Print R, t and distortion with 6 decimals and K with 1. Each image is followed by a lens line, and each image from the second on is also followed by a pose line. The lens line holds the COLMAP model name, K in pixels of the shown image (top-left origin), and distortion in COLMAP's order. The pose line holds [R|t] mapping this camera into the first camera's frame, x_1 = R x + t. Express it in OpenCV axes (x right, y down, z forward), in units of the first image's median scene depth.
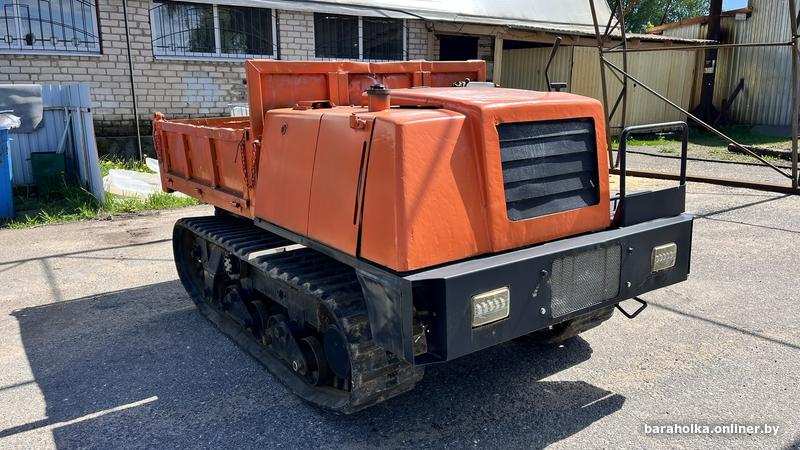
lens RADIAL K [[601.7, 0, 395.0], [0, 601.7, 229.7], [0, 0, 1]] dist [0.069786, -0.091356]
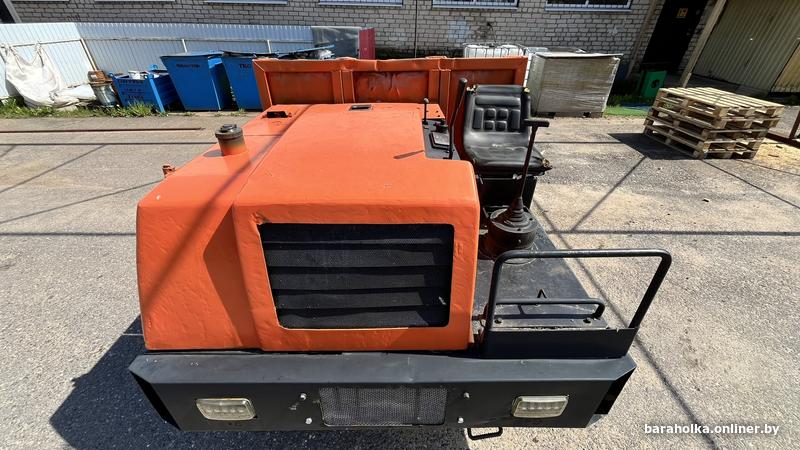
lens RADIAL K [[321.8, 0, 400.0], [0, 321.8, 225.0], [0, 0, 1]] dist [-0.005897, 0.000088]
pose [[0.821966, 0.321668, -0.470002, 0.281772], [-0.139636, 0.913868, 0.381245, -0.196438], [0.552154, -0.247741, 0.796085, 0.435048]]
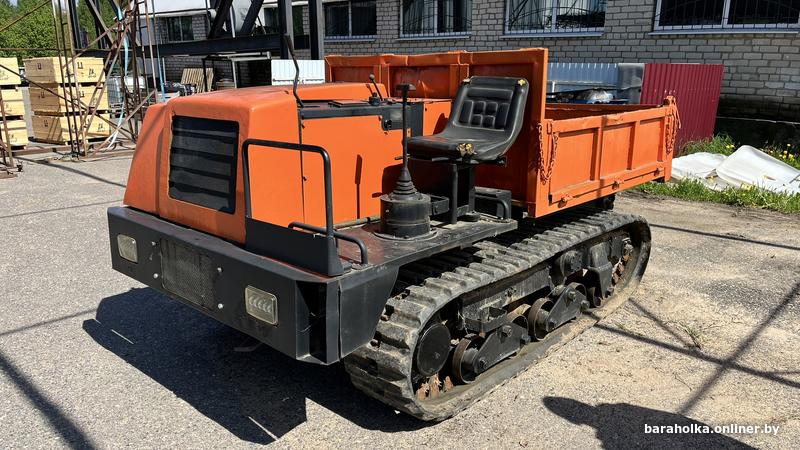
lens RADIAL K [[601.7, 0, 395.0], [0, 601.7, 229.7], [0, 0, 1]] dist [0.069786, -0.091356]
pose [[0.211938, 0.265899, -0.940415, 0.821486], [-0.224835, 0.949729, 0.217862, -0.180168], [0.951069, 0.165265, 0.261067, 0.639845]]
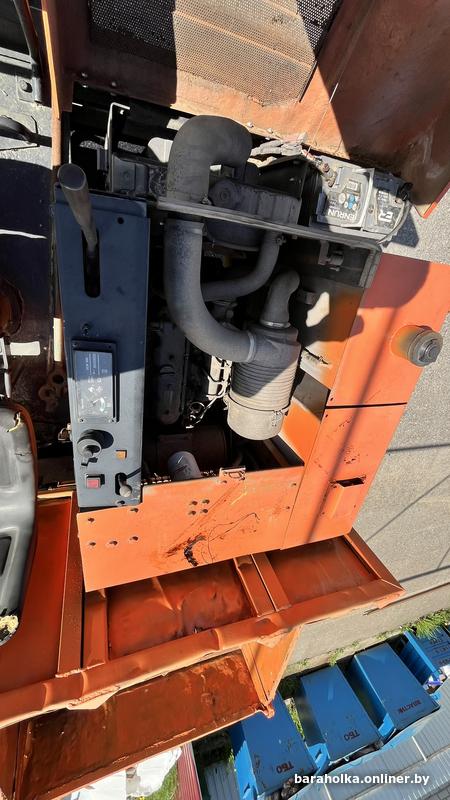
lens RADIAL K [[321.8, 0, 225.0], [0, 321.8, 400.0], [0, 0, 1]] dist [-0.005897, 0.000088]
pose [[-0.692379, -0.496764, -0.523295, 0.168920], [-0.159247, -0.602160, 0.782332, -0.302902], [-0.703741, 0.625003, 0.337814, 0.648718]]
